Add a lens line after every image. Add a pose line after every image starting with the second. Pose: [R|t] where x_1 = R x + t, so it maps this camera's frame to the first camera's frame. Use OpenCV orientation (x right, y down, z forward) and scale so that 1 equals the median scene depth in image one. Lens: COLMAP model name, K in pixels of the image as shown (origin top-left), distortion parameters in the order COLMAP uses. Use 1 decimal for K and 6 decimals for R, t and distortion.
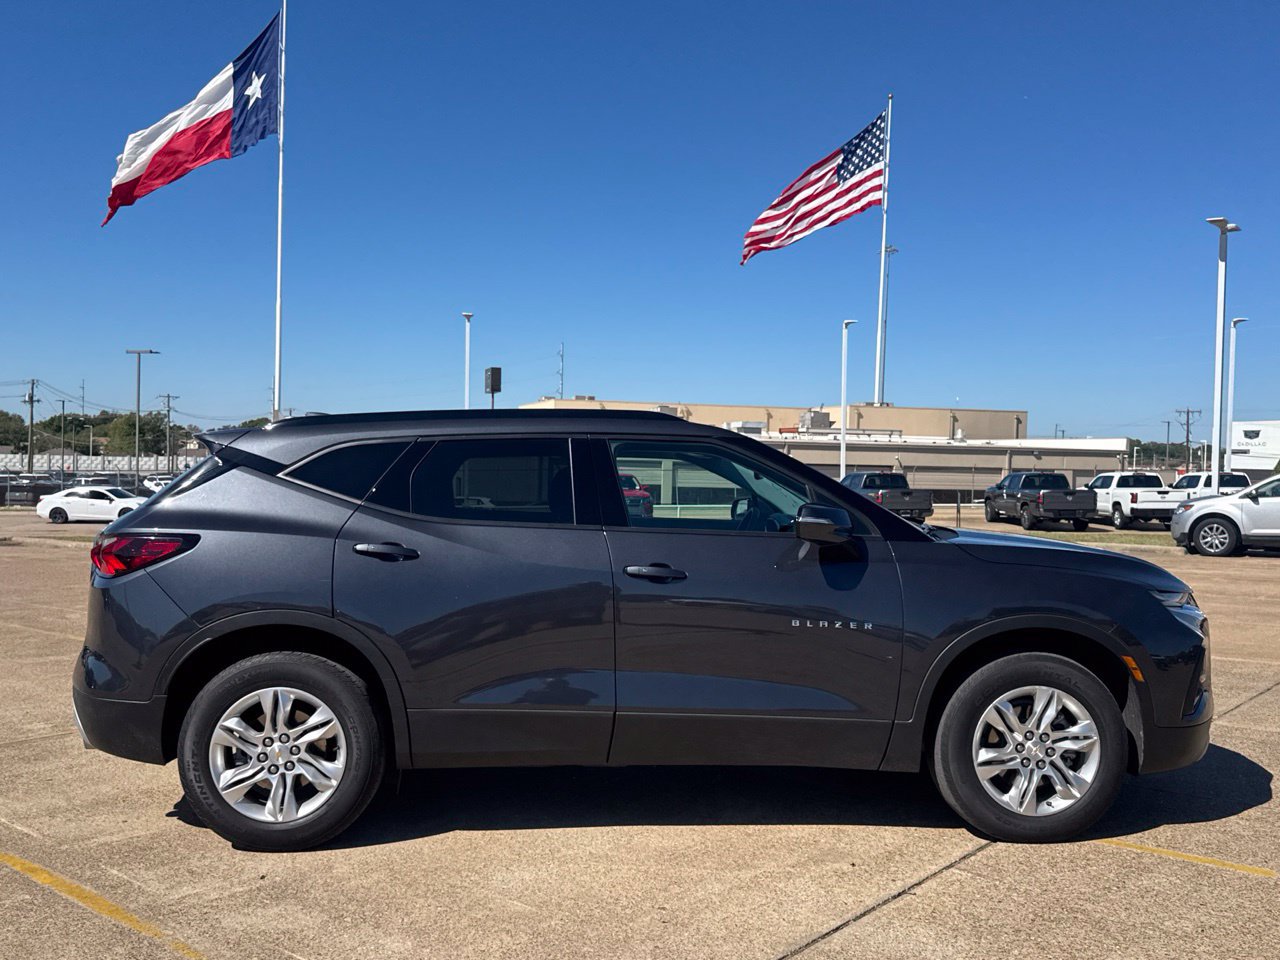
lens RADIAL K [[1188.8, 0, 639.3], [0, 1188.8, 485.8], [0, 0, 1]] dist [0.043260, 0.000000]
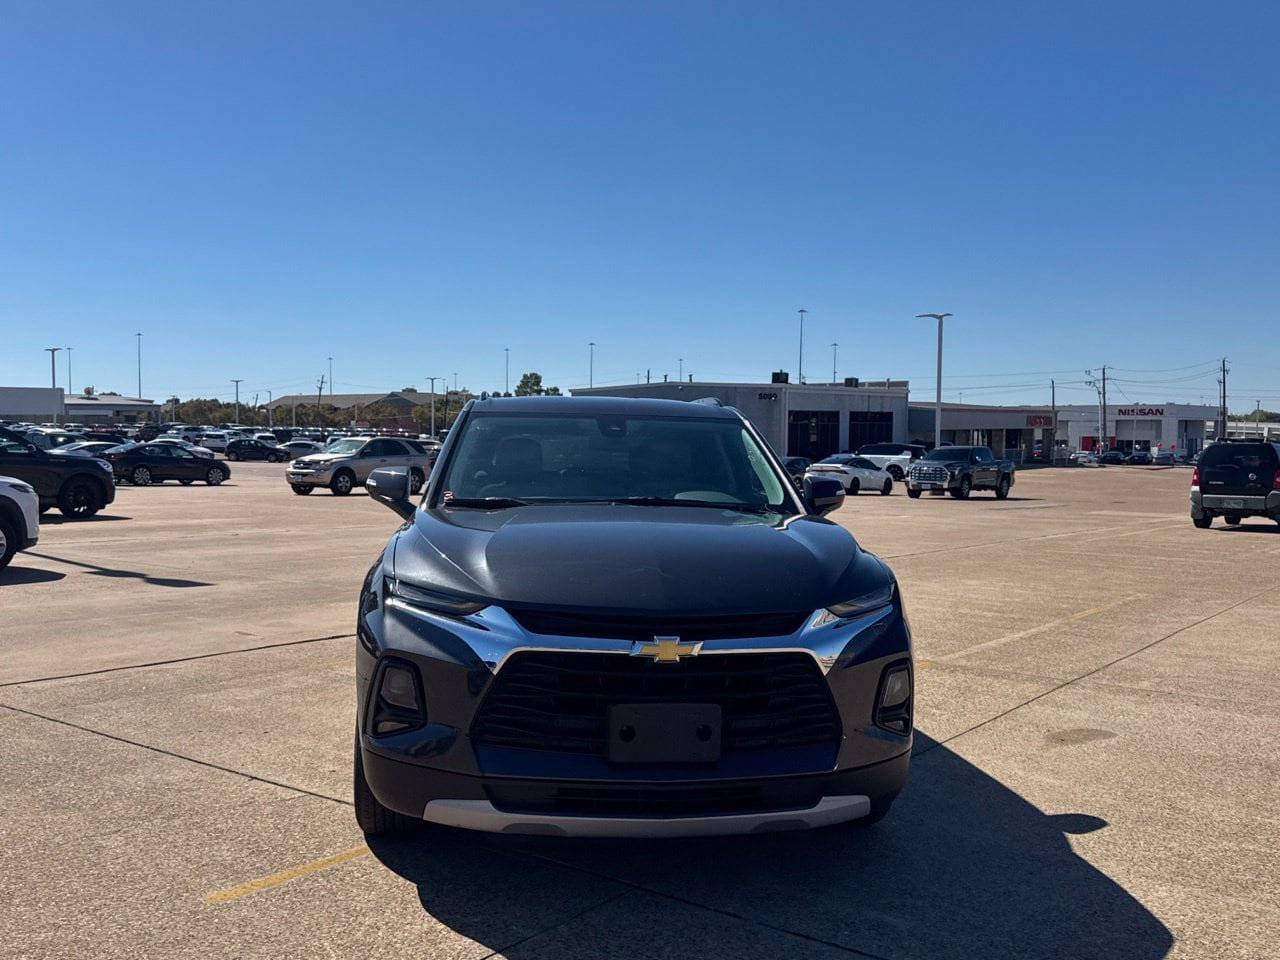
lens RADIAL K [[1188.8, 0, 631.8], [0, 1188.8, 470.5], [0, 0, 1]] dist [0.043260, 0.000000]
pose [[0.057914, 0.015299, -0.998204, 1.292872], [-0.024199, 0.999610, 0.013917, -0.003881], [0.998028, 0.023350, 0.058262, 1.149205]]
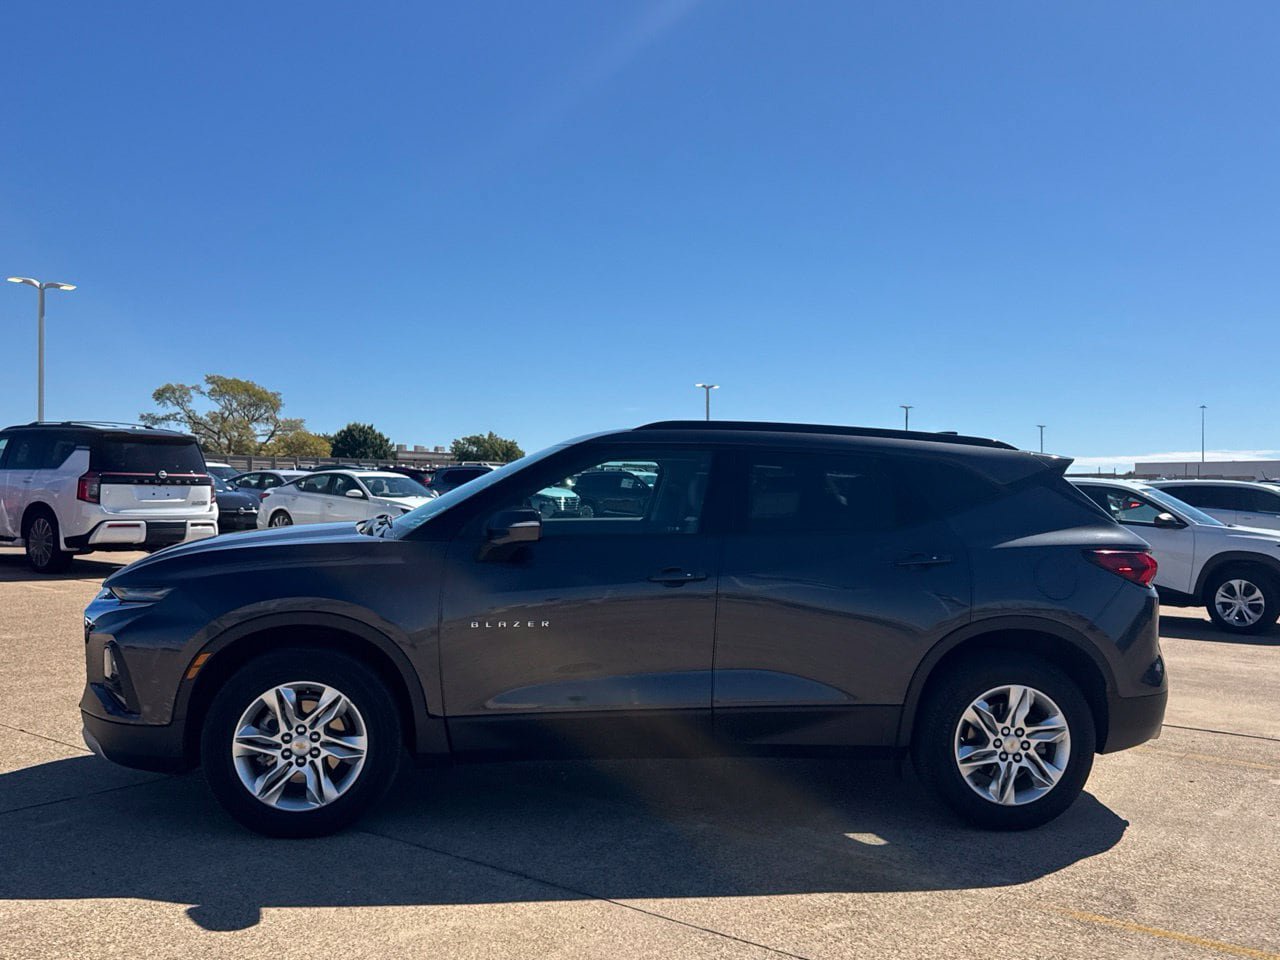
lens RADIAL K [[1188.8, 0, 638.7], [0, 1188.8, 490.3], [0, 0, 1]] dist [0.043260, 0.000000]
pose [[-0.996675, -0.026044, -0.077207, 0.104071], [-0.027236, 0.999525, 0.014432, -0.019040], [0.076794, 0.016487, -0.996911, 2.430860]]
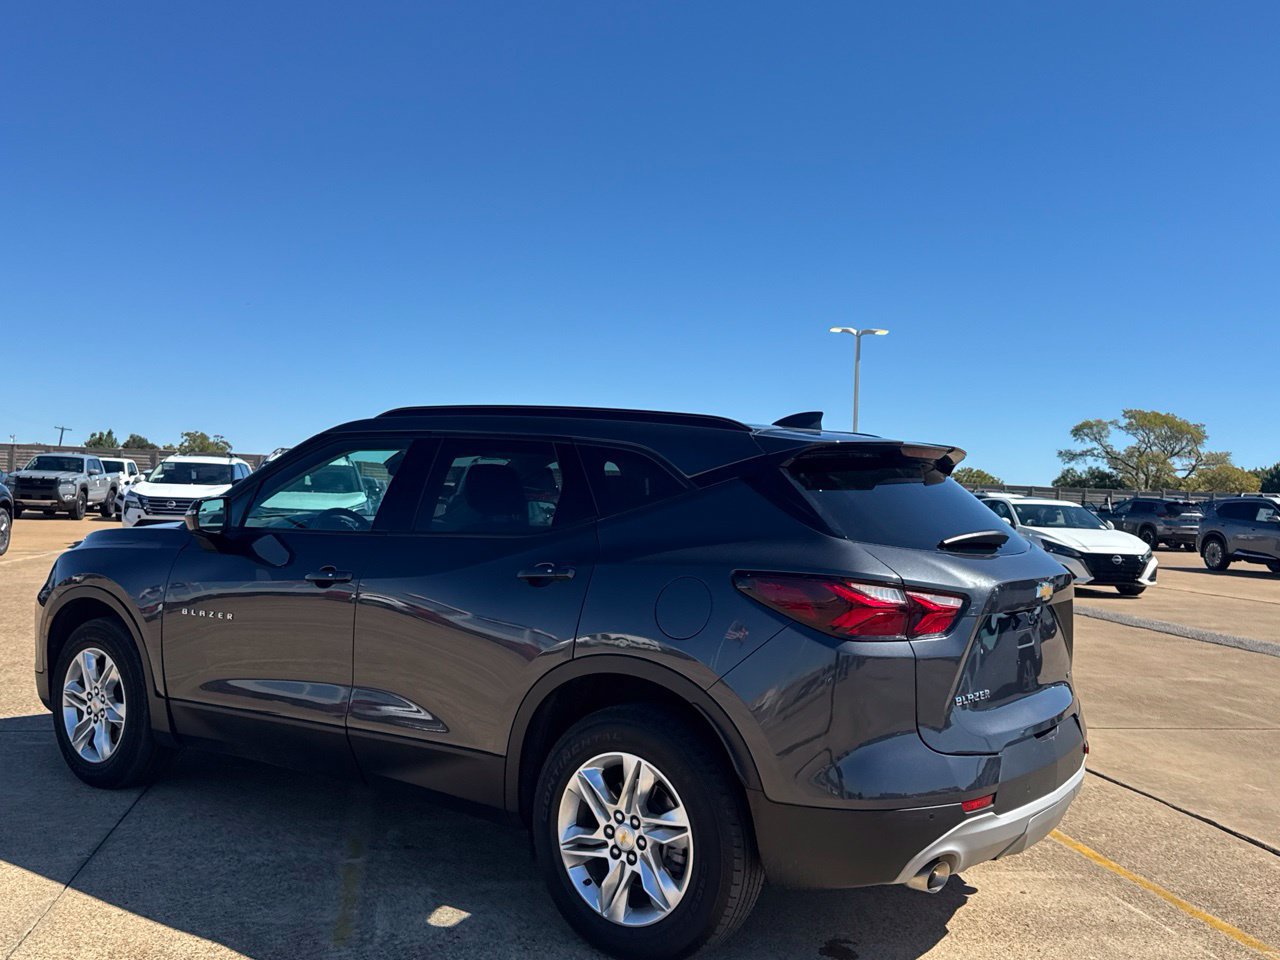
lens RADIAL K [[1188.8, 0, 636.2], [0, 1188.8, 490.4], [0, 0, 1]] dist [0.043260, 0.000000]
pose [[-0.775671, -0.031661, 0.630343, -0.810809], [-0.034179, 0.999383, 0.008138, -0.013391], [-0.630211, -0.015233, -0.776274, 1.977019]]
